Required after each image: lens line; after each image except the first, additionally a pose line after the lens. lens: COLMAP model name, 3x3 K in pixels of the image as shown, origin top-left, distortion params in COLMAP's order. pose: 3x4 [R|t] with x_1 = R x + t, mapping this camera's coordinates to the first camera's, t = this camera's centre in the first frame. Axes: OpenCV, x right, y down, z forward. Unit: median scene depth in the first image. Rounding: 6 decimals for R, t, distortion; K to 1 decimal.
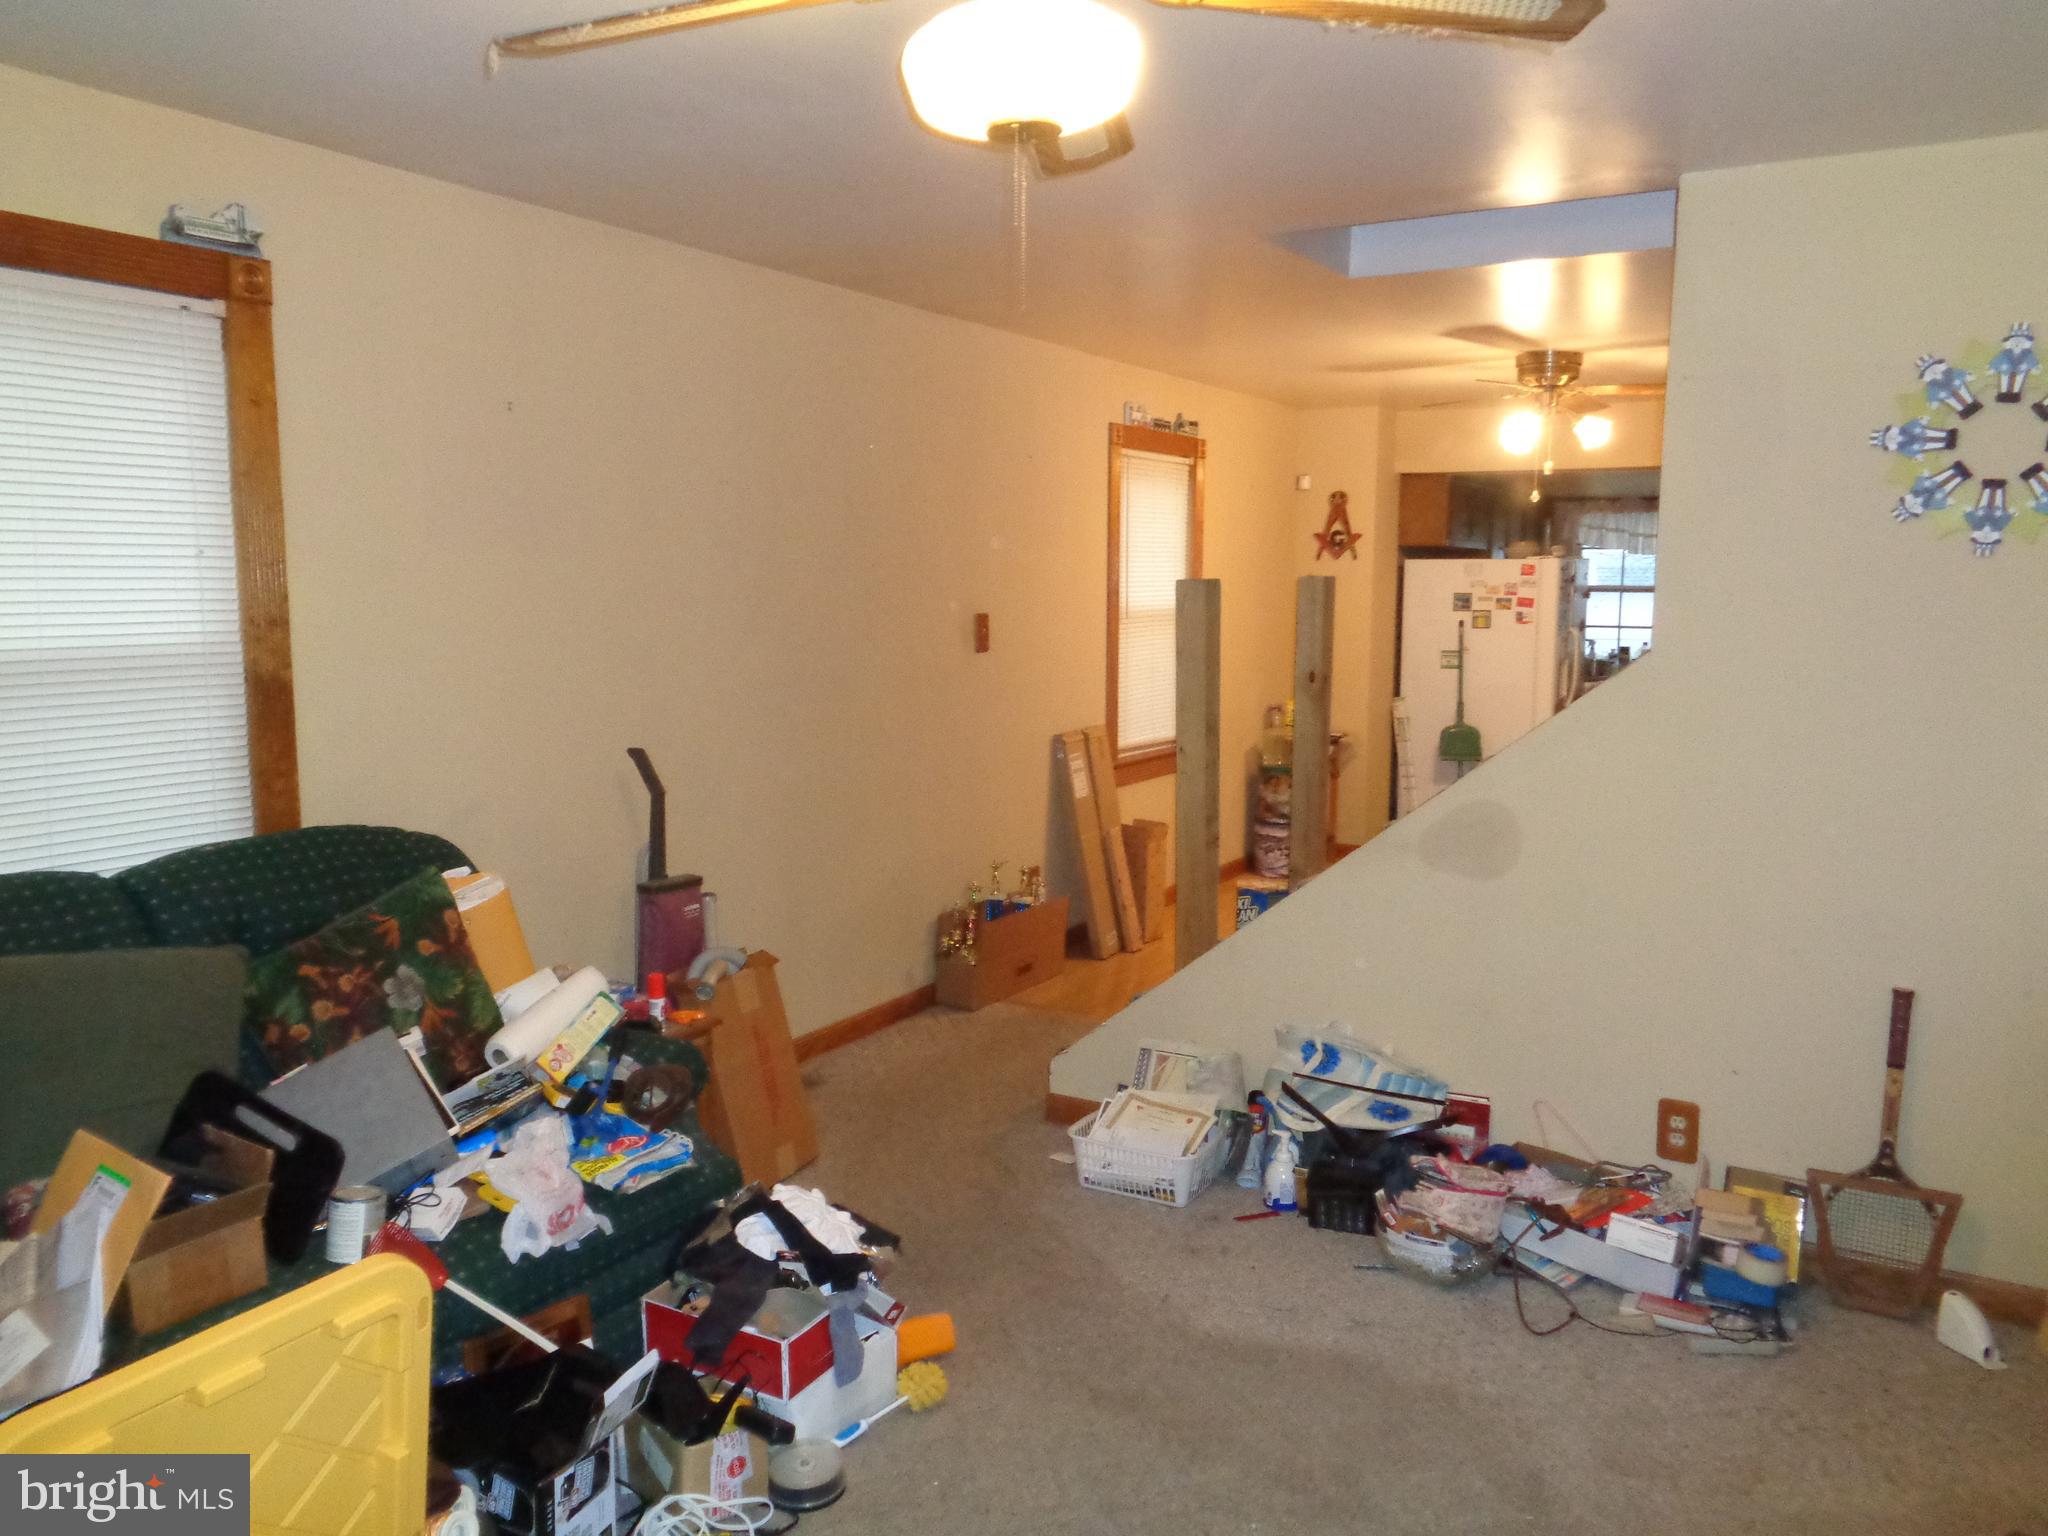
lens RADIAL K [[1523.4, 0, 1024.3], [0, 1523.4, 768.1], [0, 0, 1]] dist [0.005729, 0.003661]
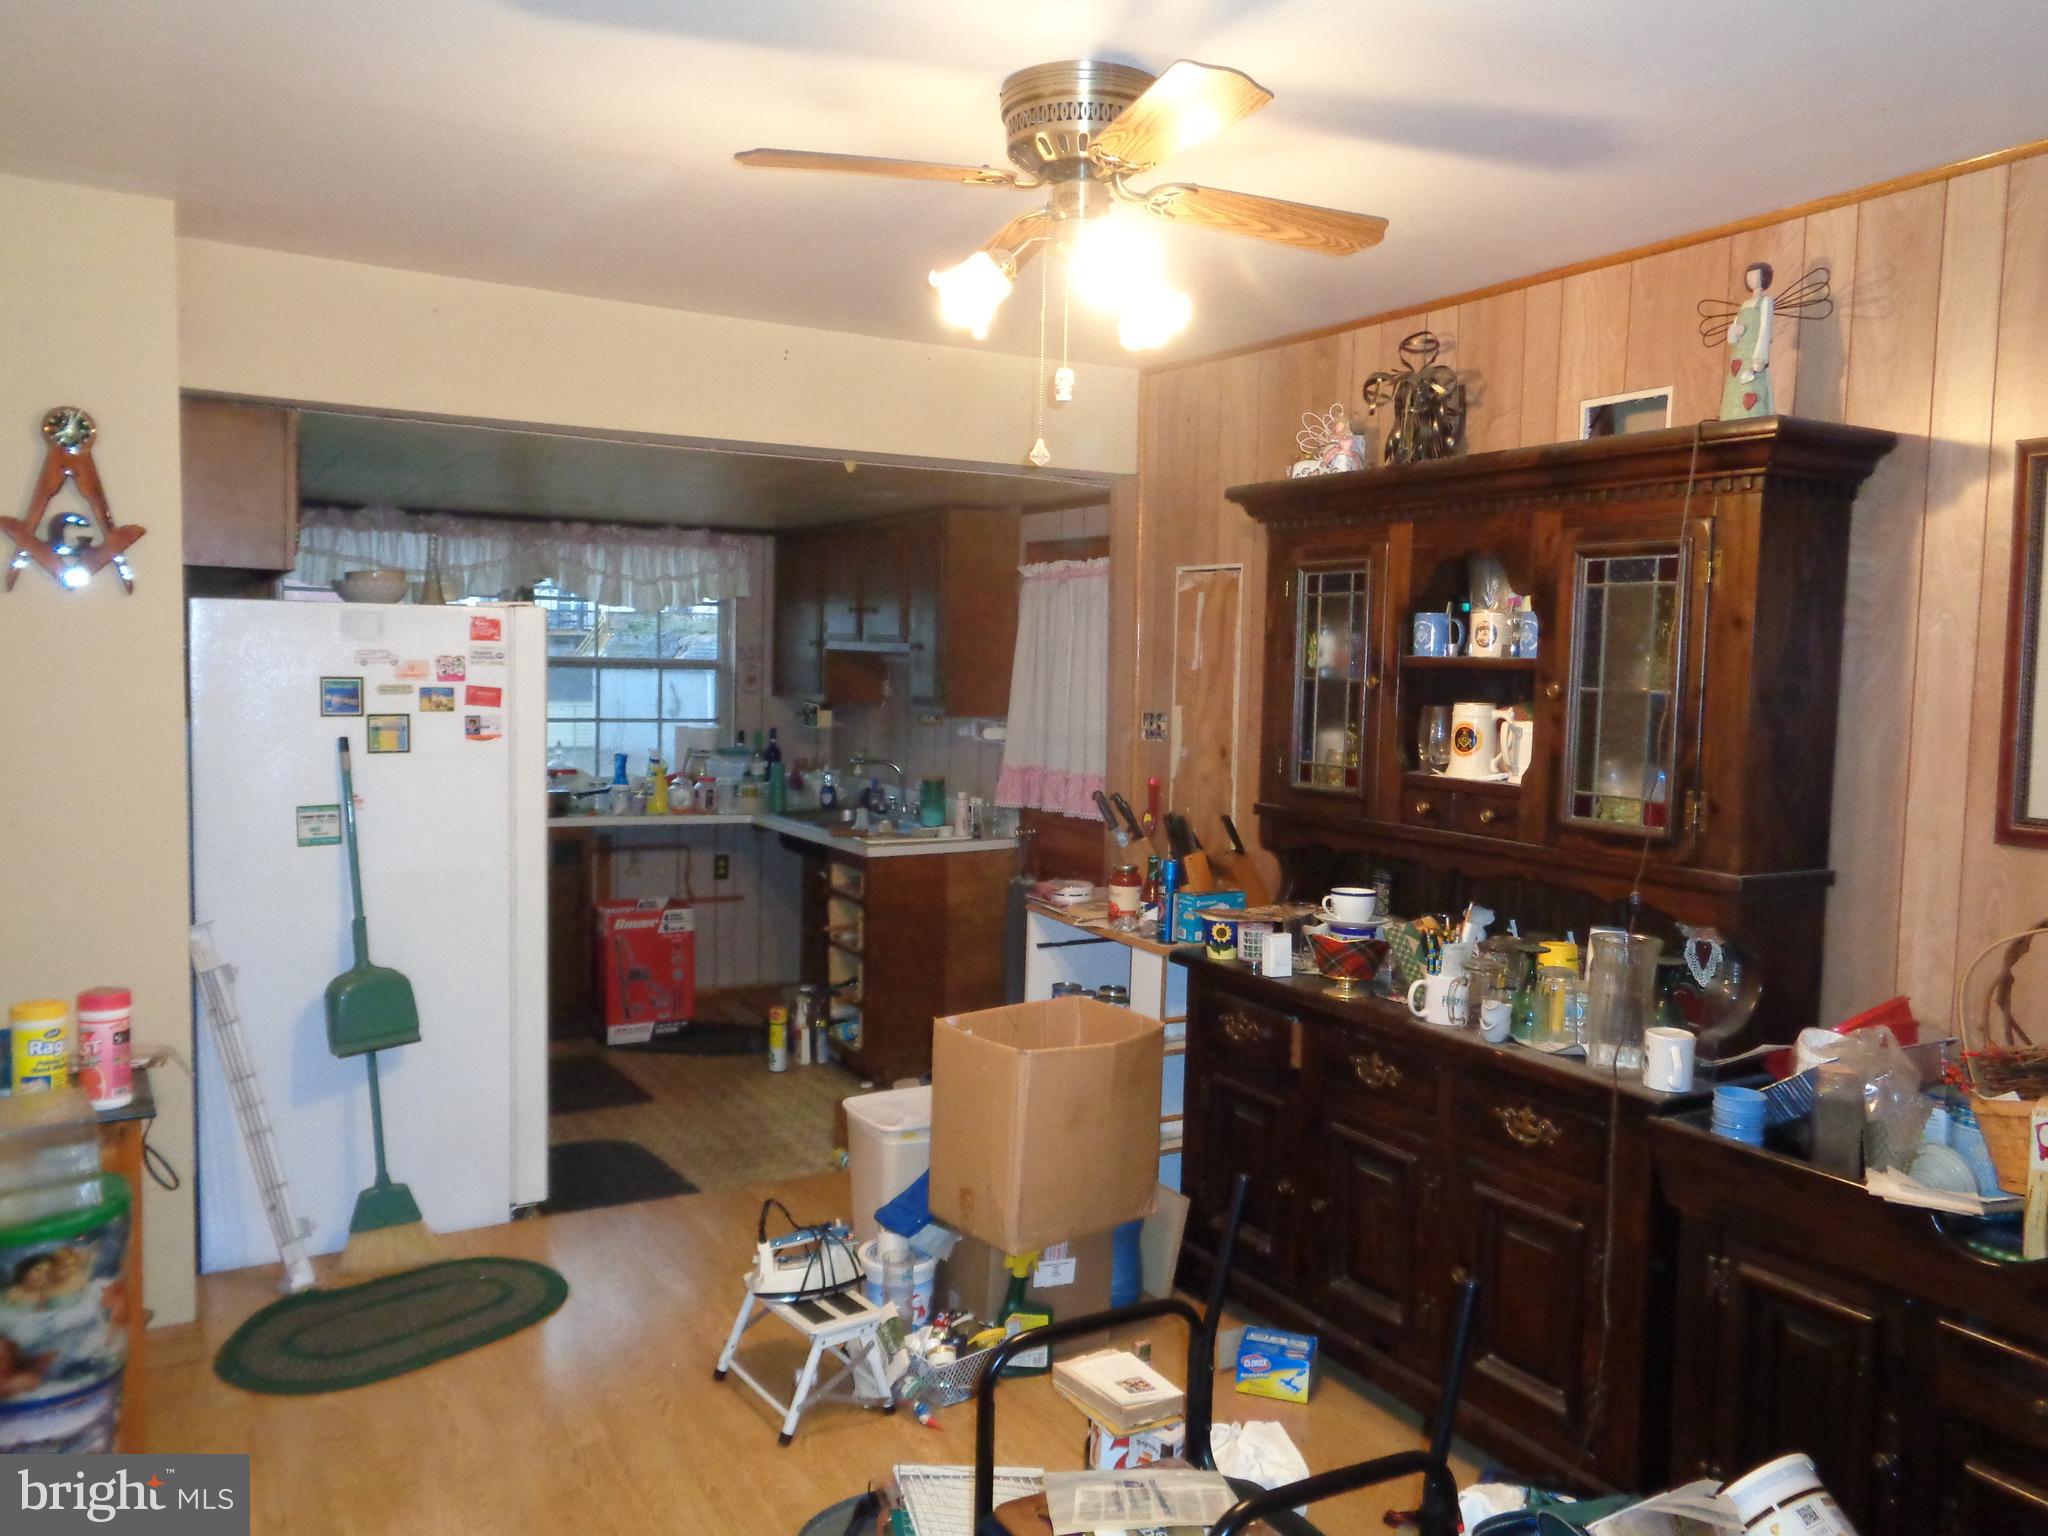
lens RADIAL K [[1523.4, 0, 1028.8], [0, 1523.4, 766.9], [0, 0, 1]] dist [0.005729, 0.003661]
pose [[0.493417, -0.064454, 0.867402, -0.004678], [0.097303, 0.995081, 0.018591, -0.077848], [-0.864333, 0.075227, 0.497261, 0.608999]]
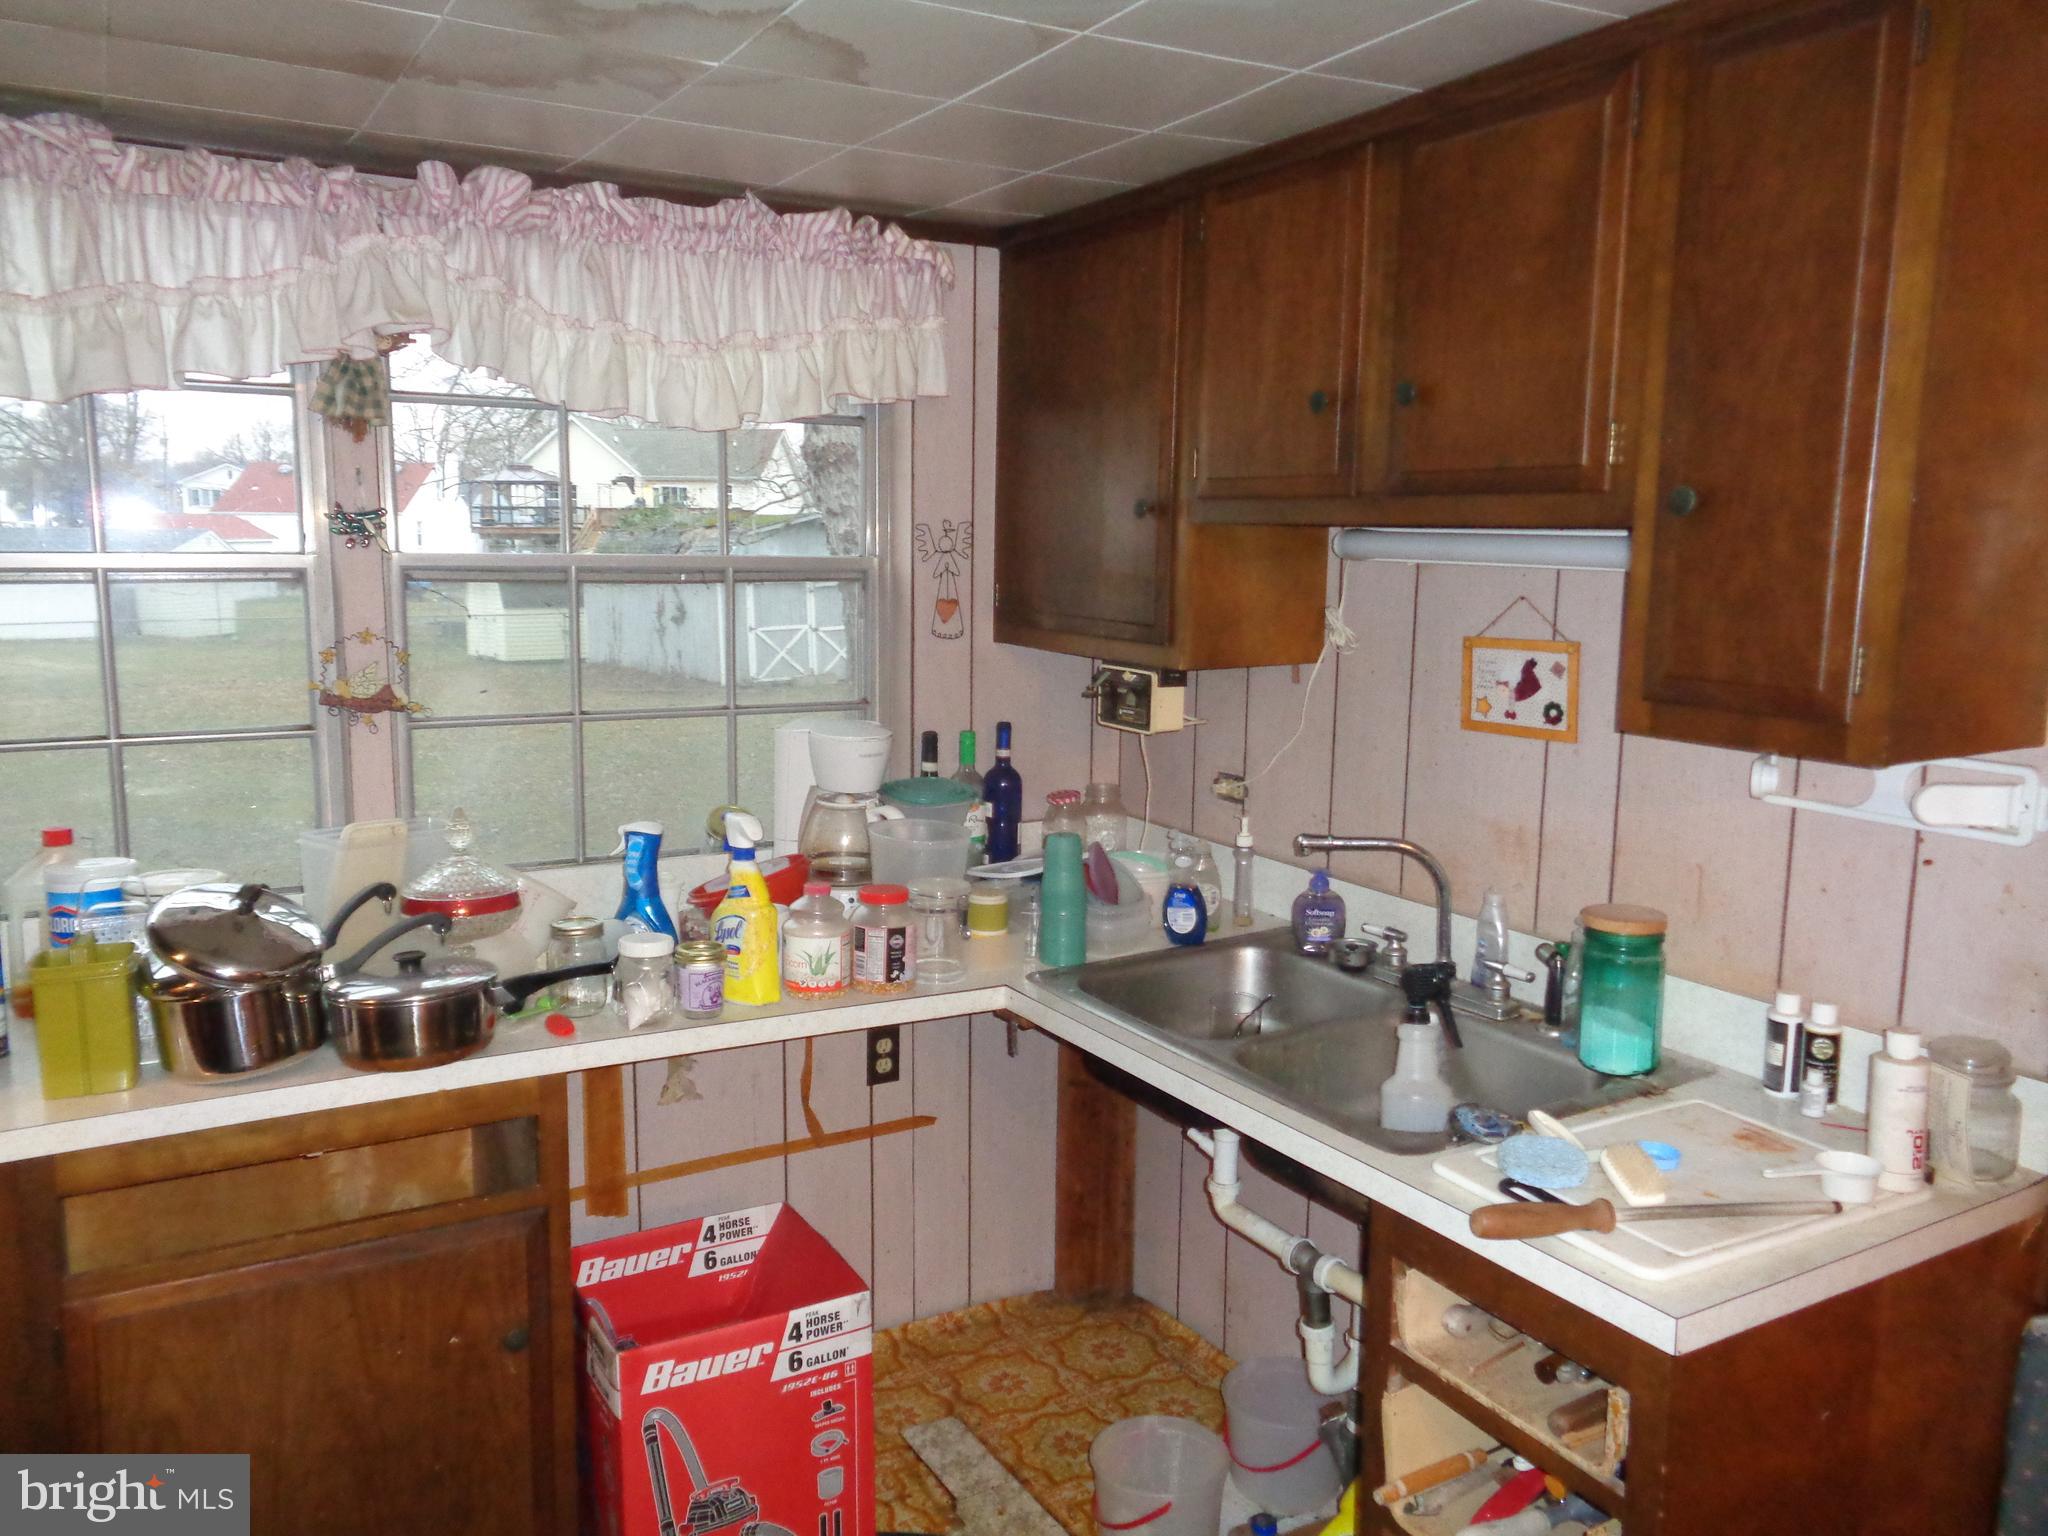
lens RADIAL K [[1523.4, 0, 1016.2], [0, 1523.4, 773.0], [0, 0, 1]] dist [0.005729, 0.003661]
pose [[0.497798, -0.134481, 0.856803, 0.220860], [0.112229, 0.989588, 0.090118, -0.101945], [-0.860001, 0.051298, 0.507707, 0.832129]]
